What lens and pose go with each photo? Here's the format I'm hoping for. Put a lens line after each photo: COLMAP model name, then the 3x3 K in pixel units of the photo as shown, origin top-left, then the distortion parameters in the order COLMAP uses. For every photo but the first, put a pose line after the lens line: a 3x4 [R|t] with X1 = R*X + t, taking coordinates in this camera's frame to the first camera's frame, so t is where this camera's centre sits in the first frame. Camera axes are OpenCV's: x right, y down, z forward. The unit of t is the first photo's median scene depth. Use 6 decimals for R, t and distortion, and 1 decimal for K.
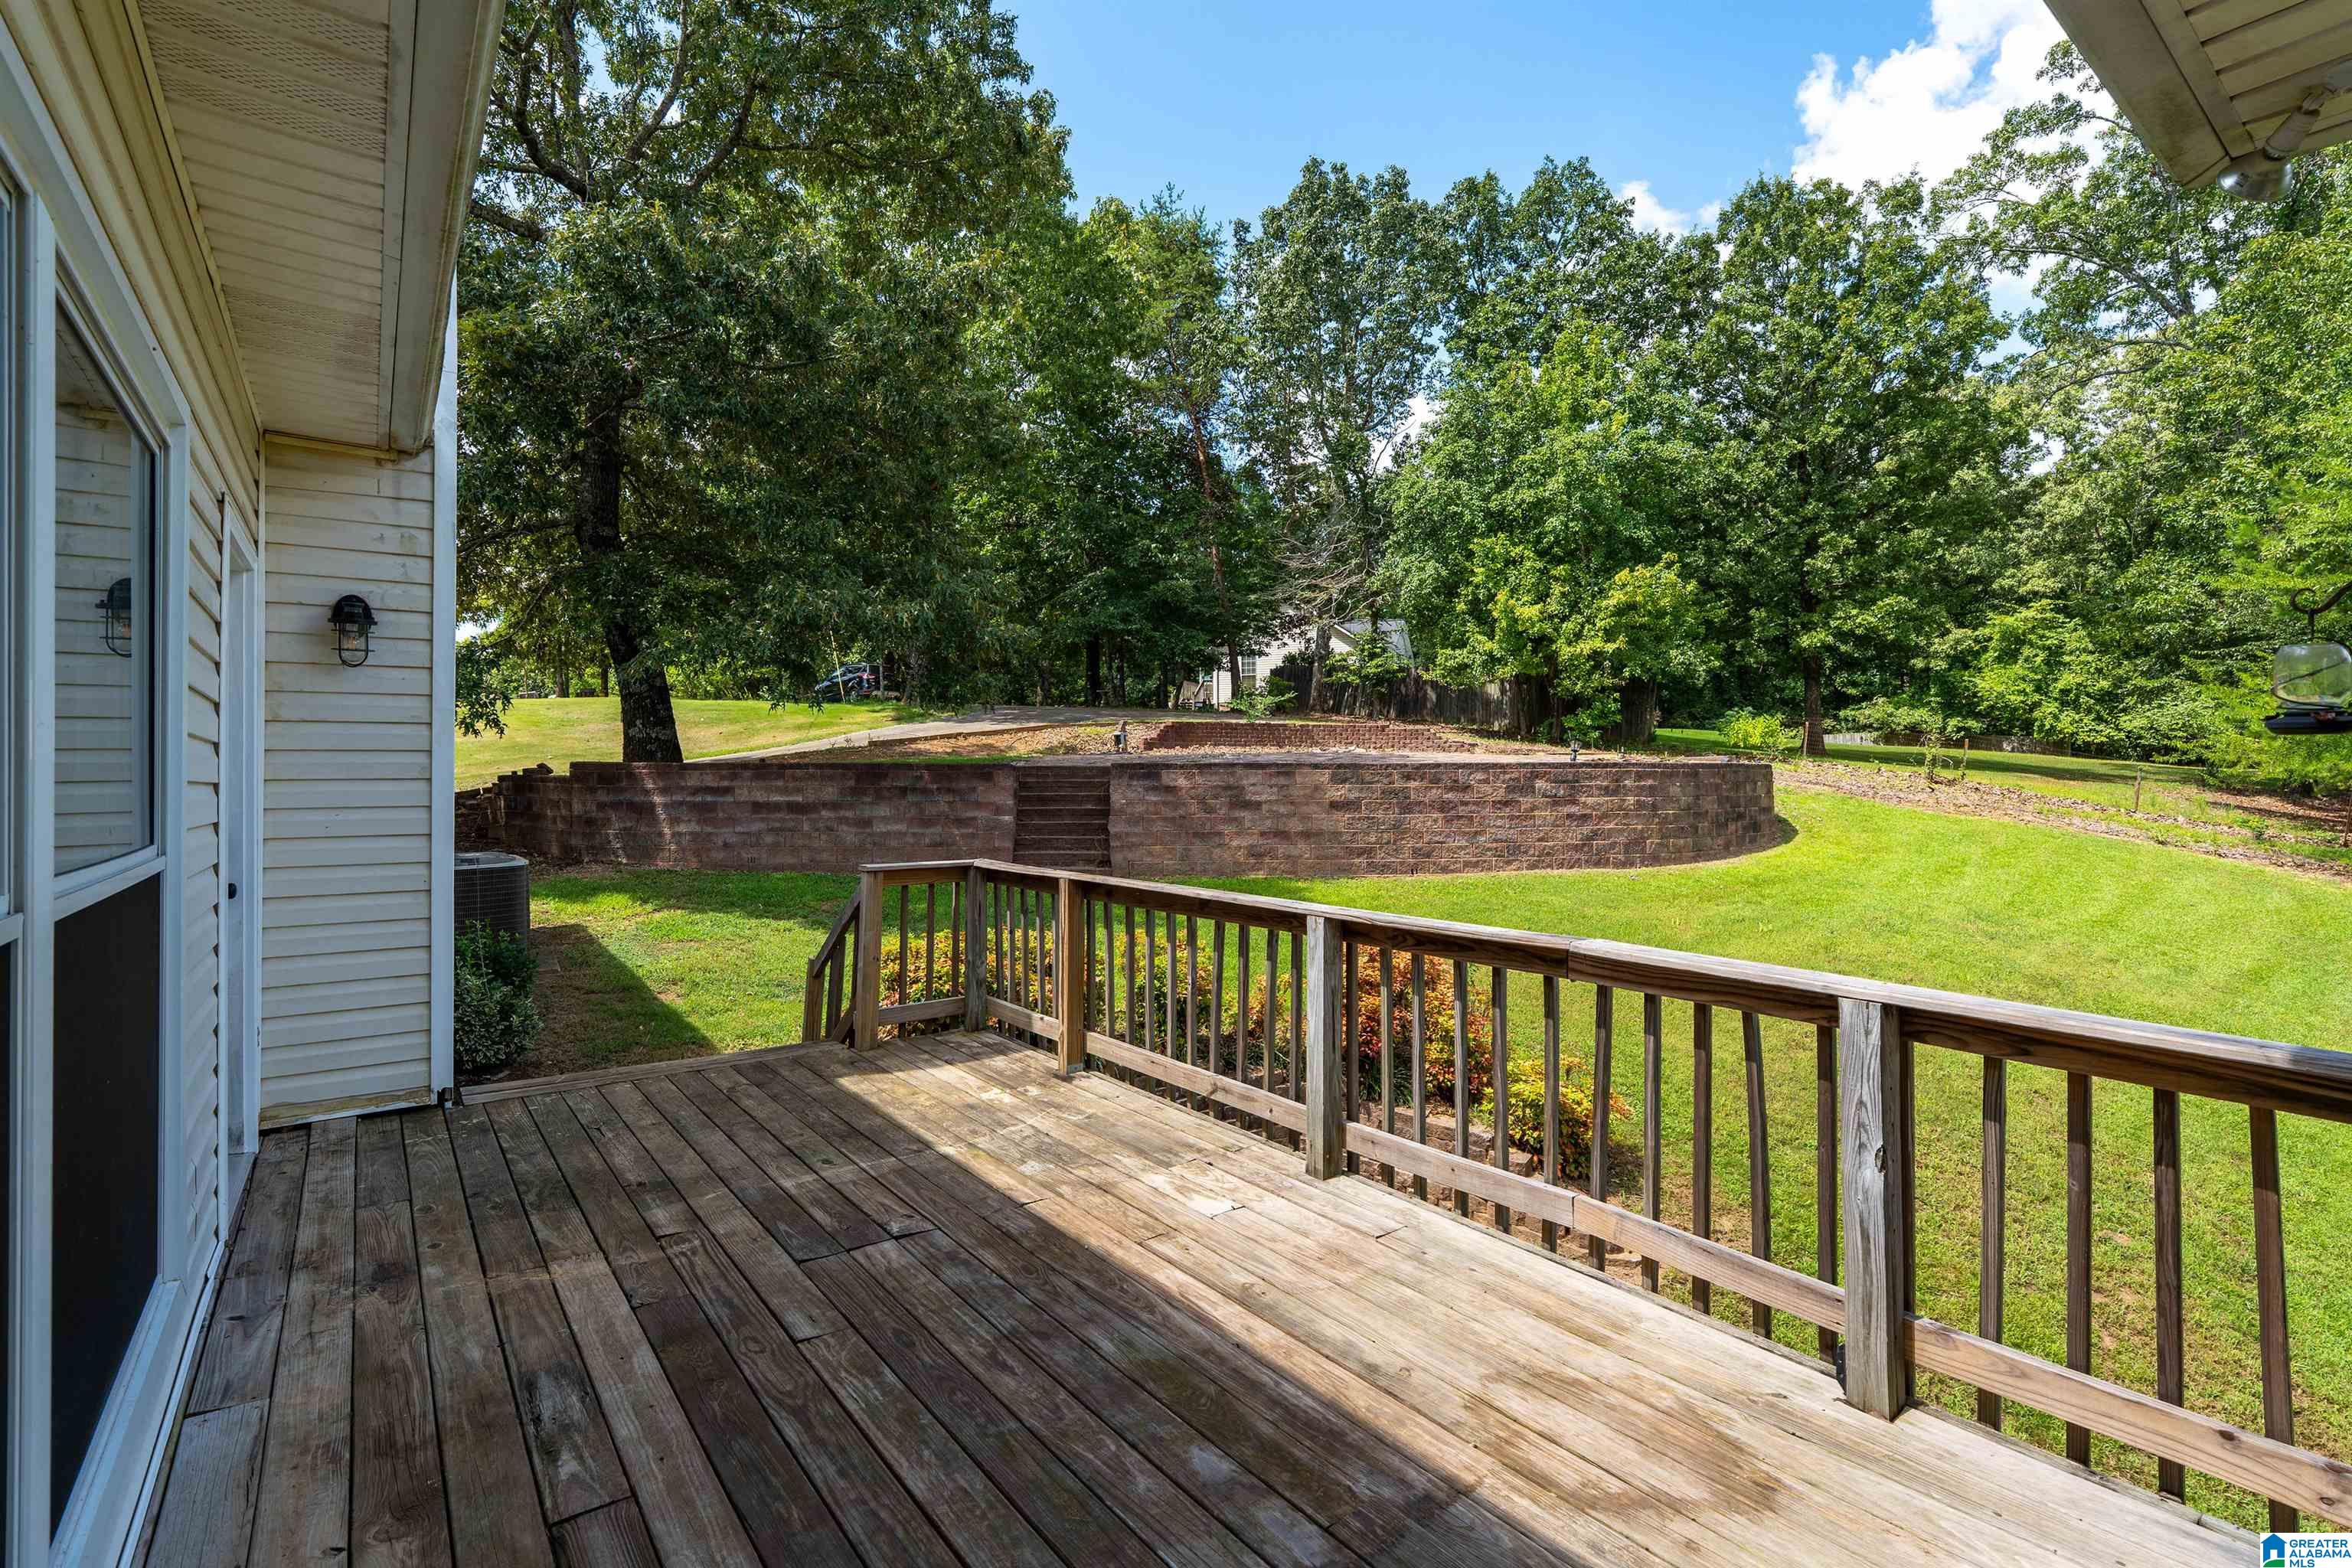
lens RADIAL K [[1071.6, 0, 1179.3], [0, 1071.6, 776.6], [0, 0, 1]] dist [0.002268, 0.000394]
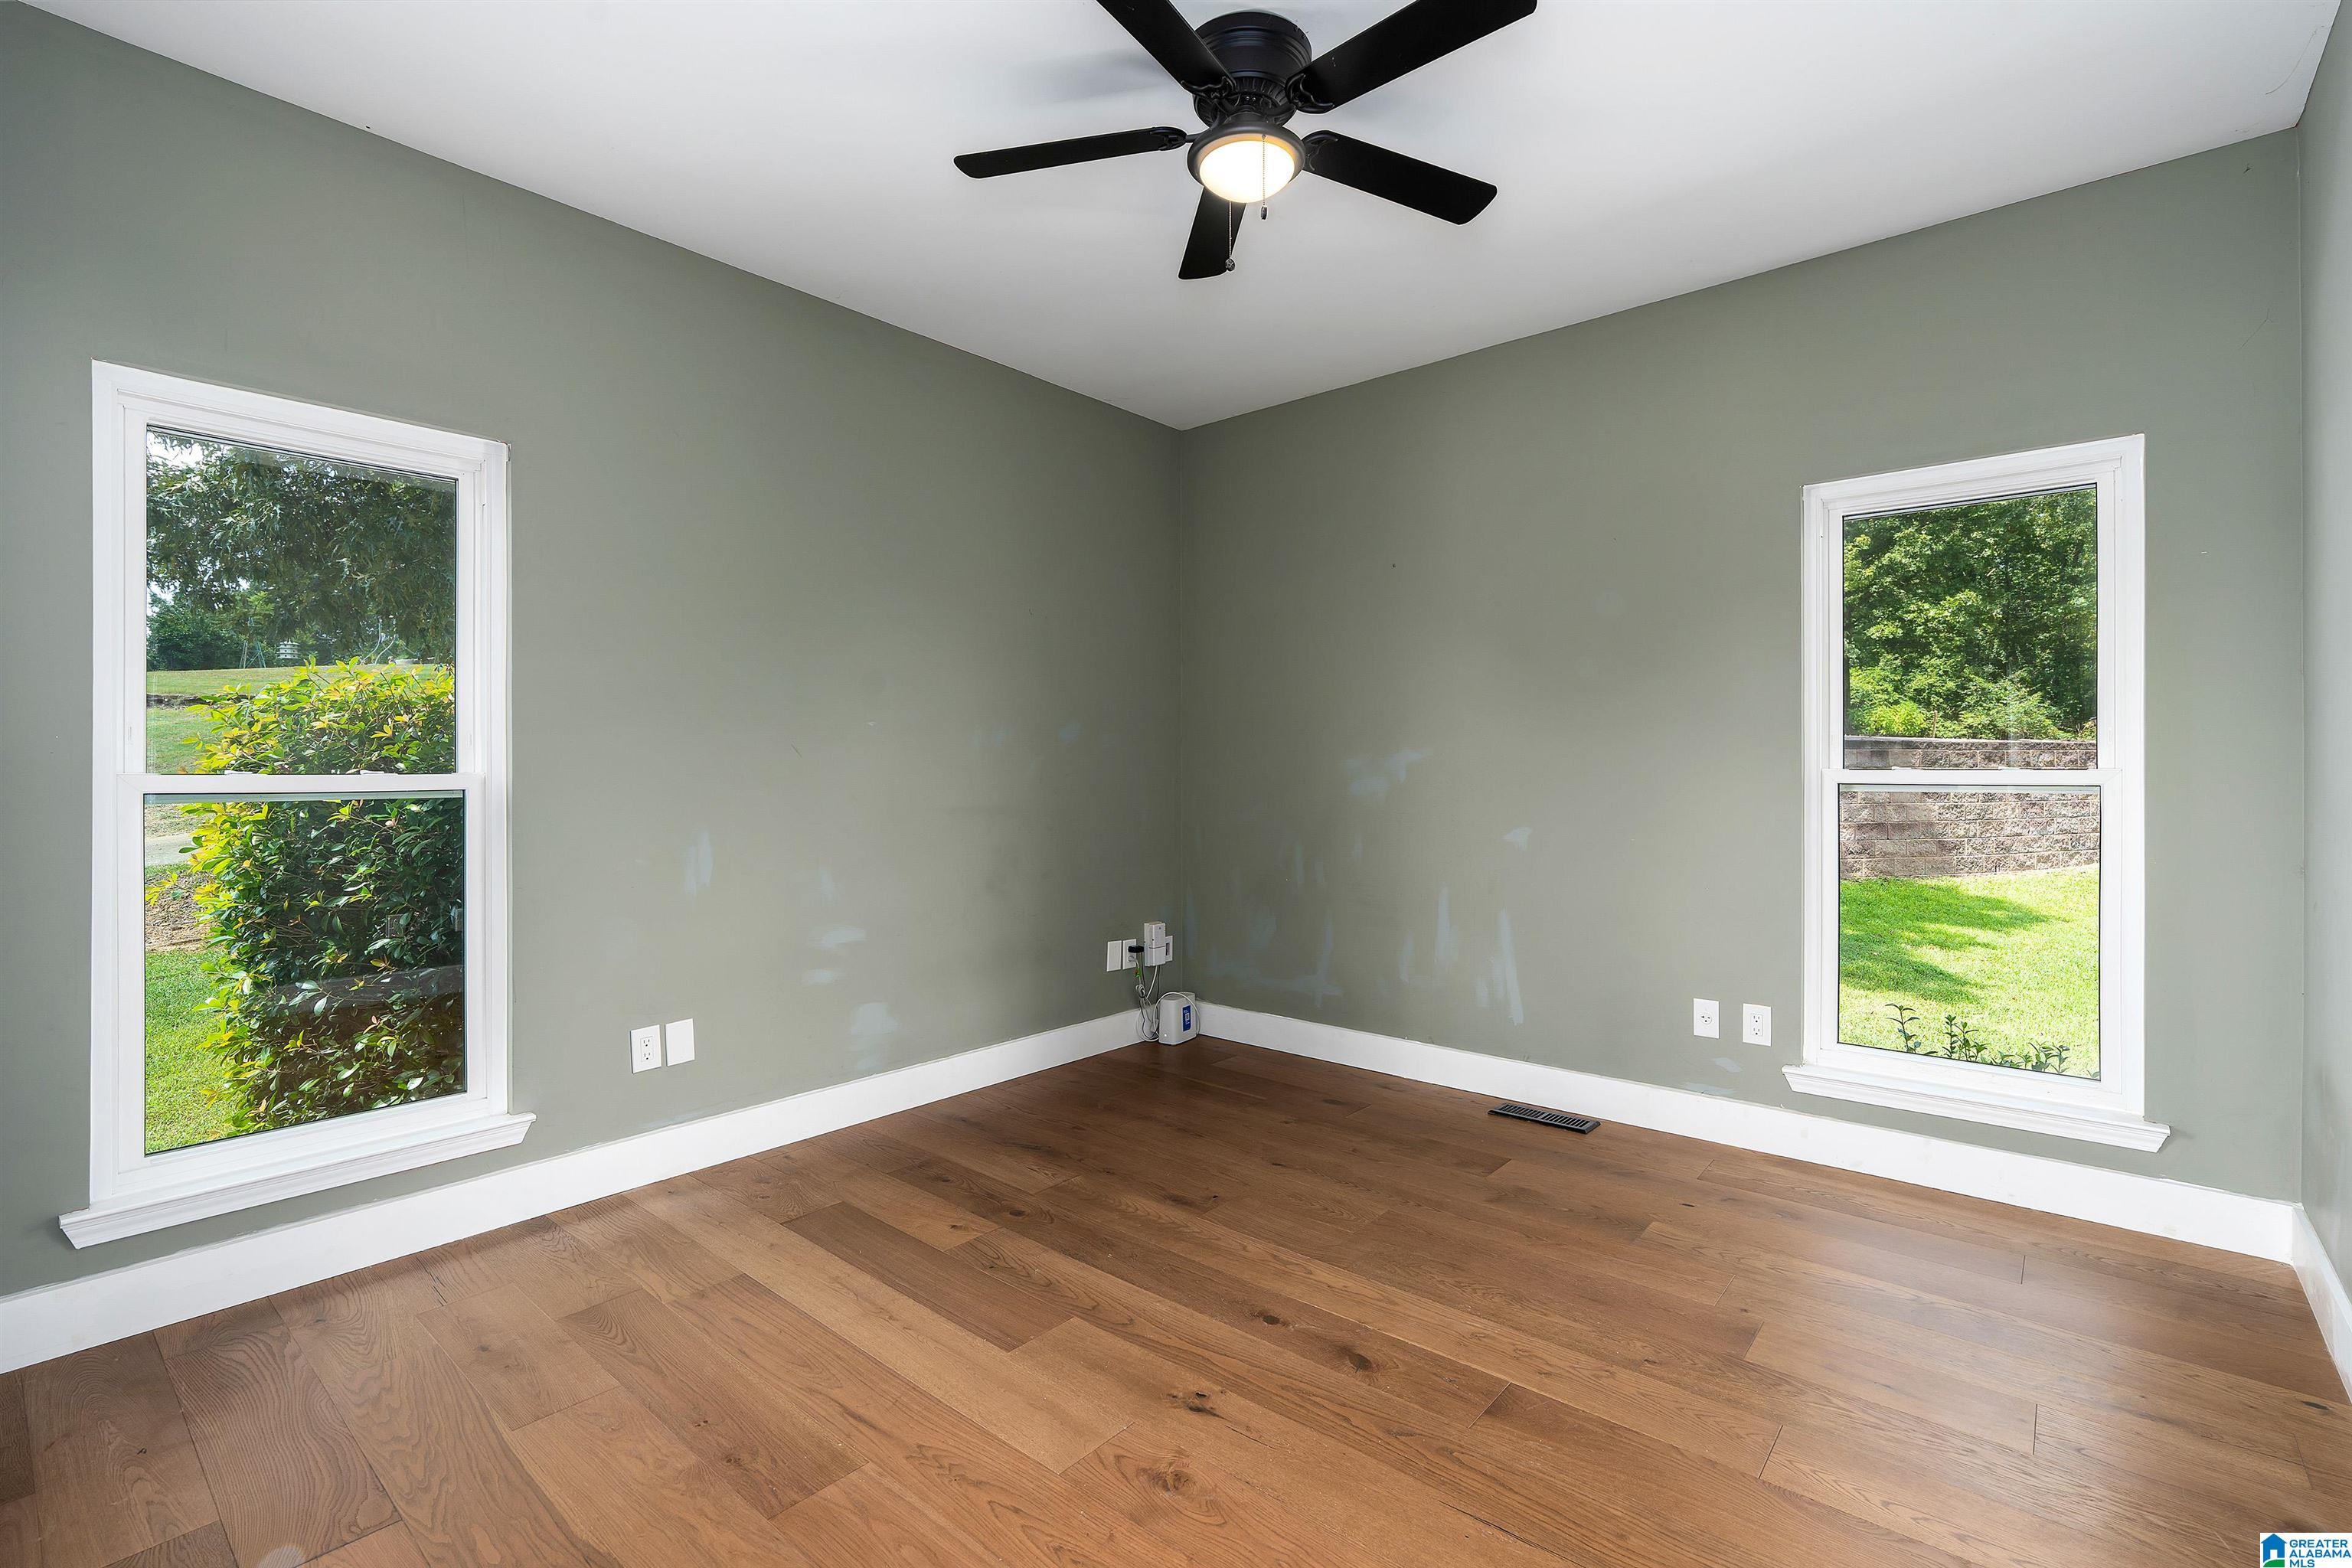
lens RADIAL K [[1071.6, 0, 1179.3], [0, 1071.6, 776.6], [0, 0, 1]] dist [0.002268, 0.000394]
pose [[0.978526, 0.001242, 0.206120, -0.288639], [-0.002977, 0.999963, 0.008108, 0.004331], [-0.206103, -0.008548, 0.978493, 0.138307]]
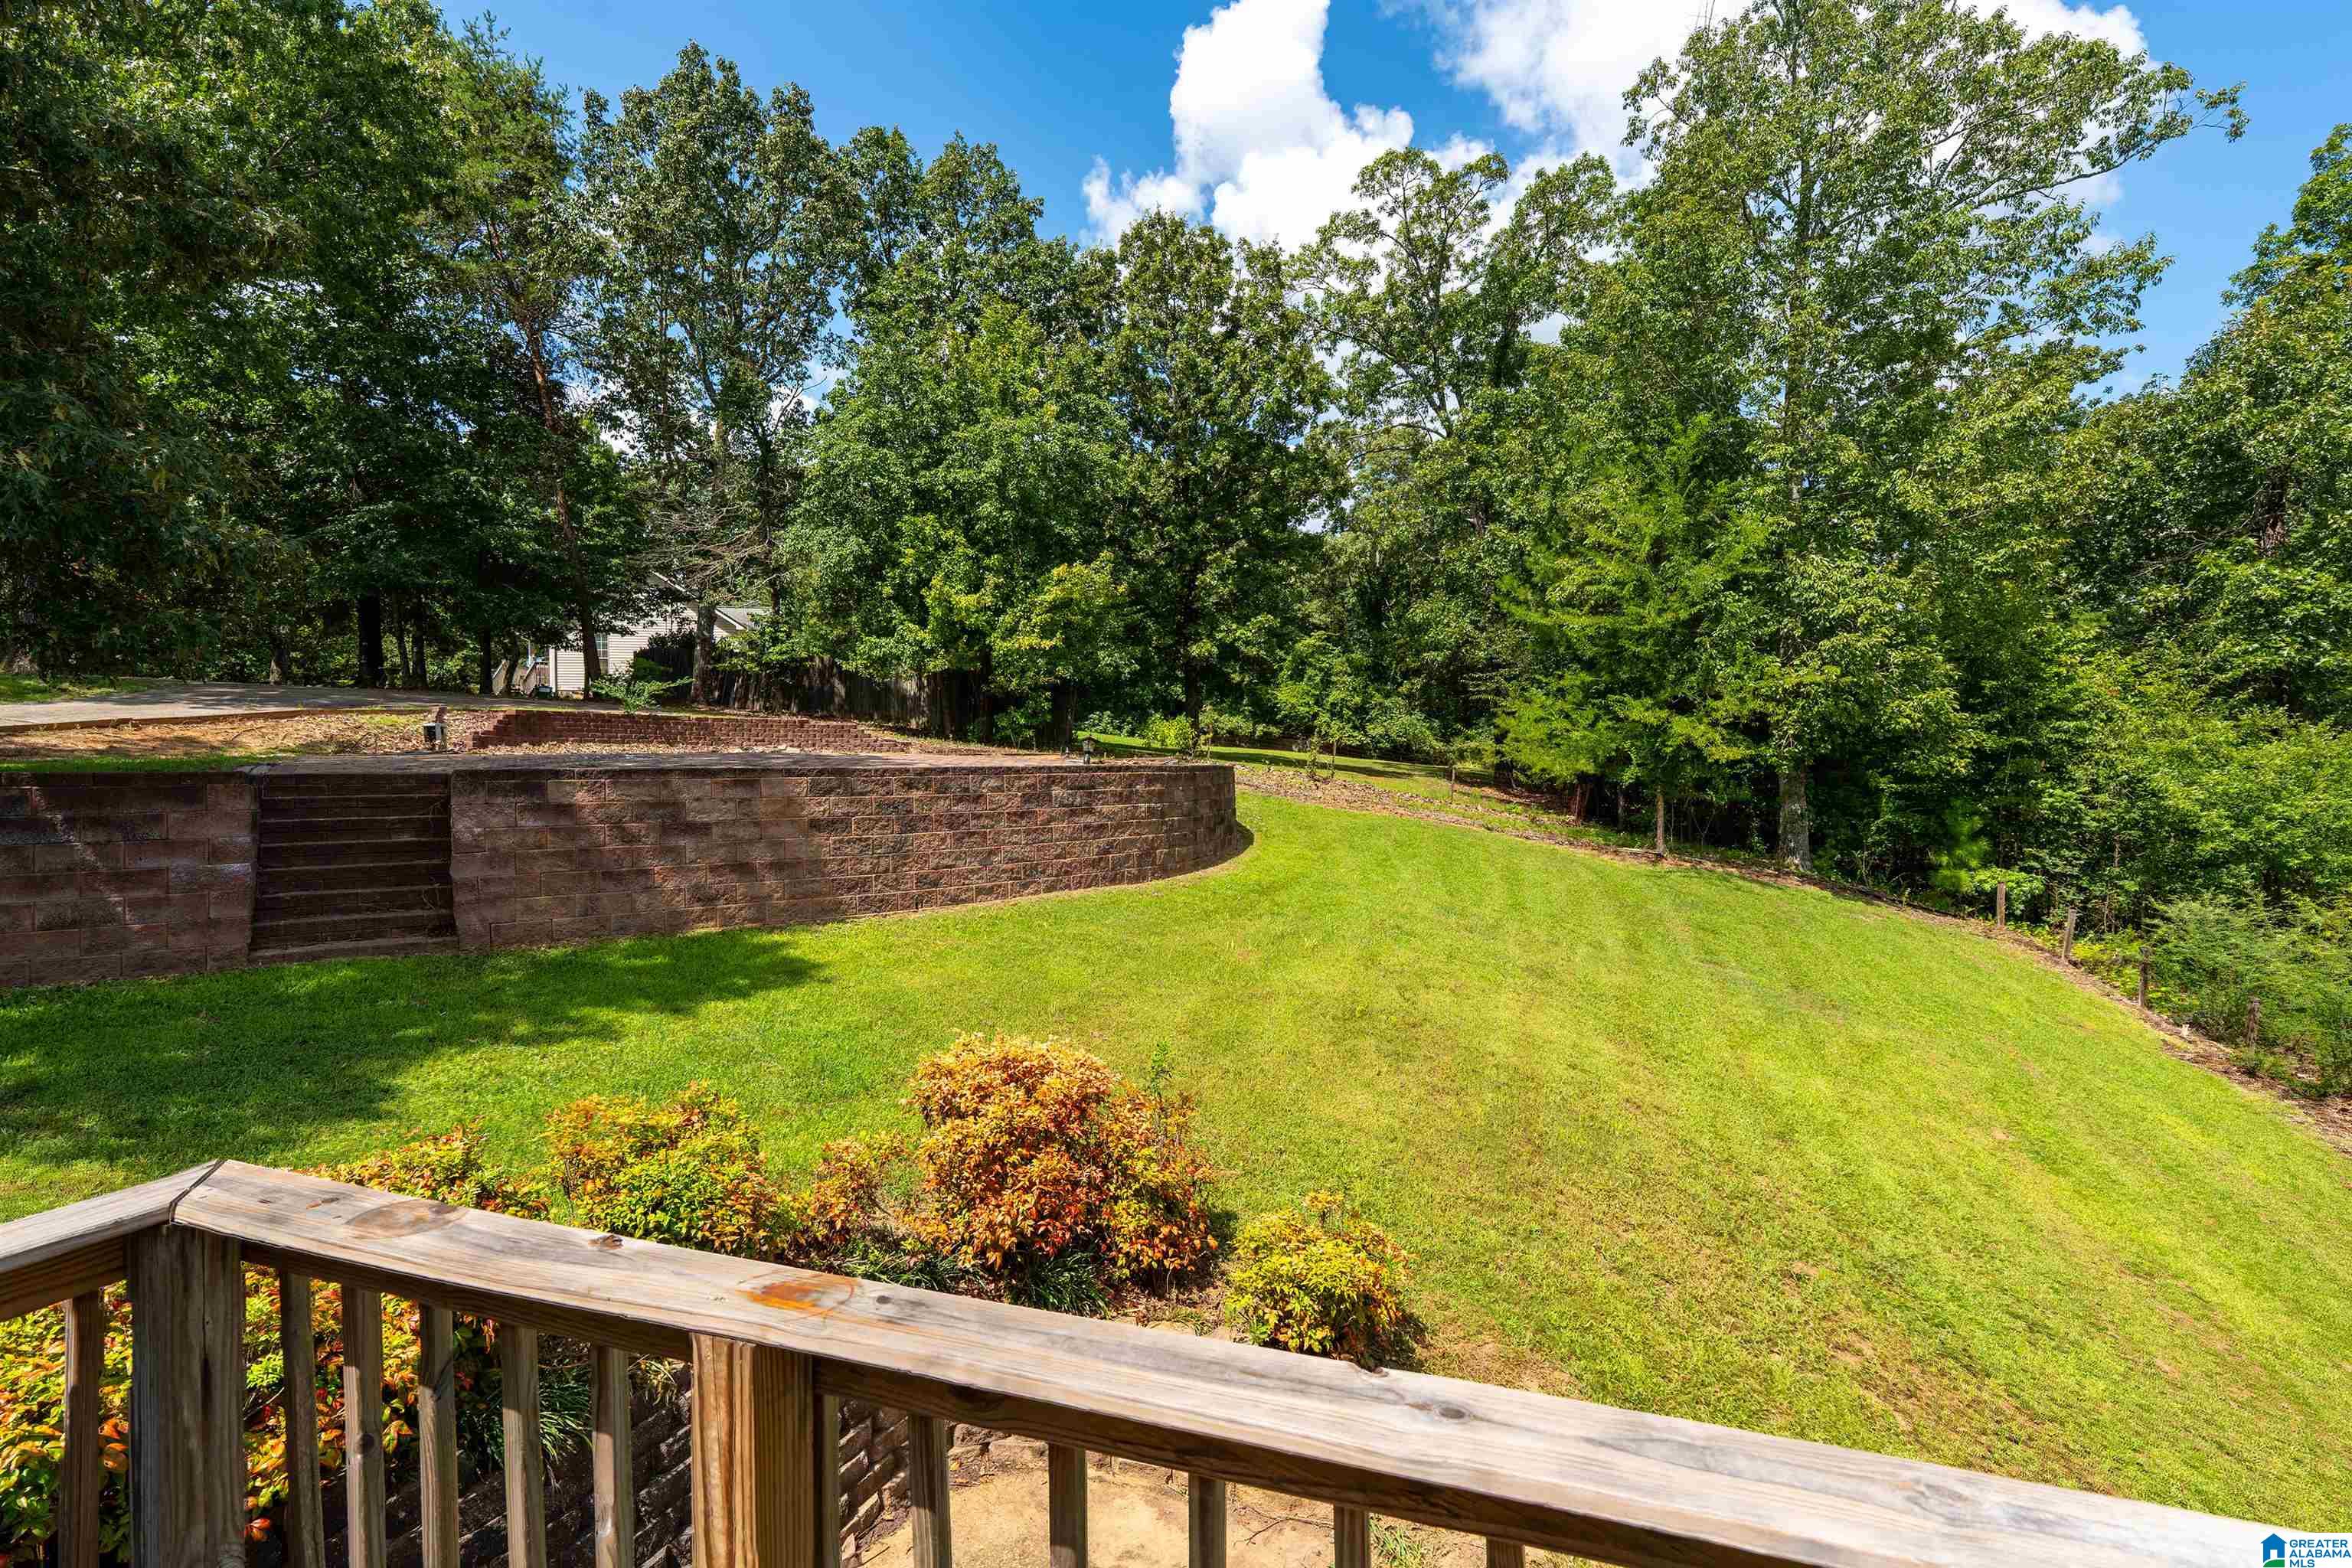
lens RADIAL K [[1061.0, 0, 1166.1], [0, 1061.0, 779.3], [0, 0, 1]] dist [-0.001179, 0.001033]
pose [[0.841240, -0.010606, 0.540558, -0.022657], [0.008414, 0.999943, 0.006524, -0.003528], [-0.540596, -0.000940, 0.841282, 0.118770]]
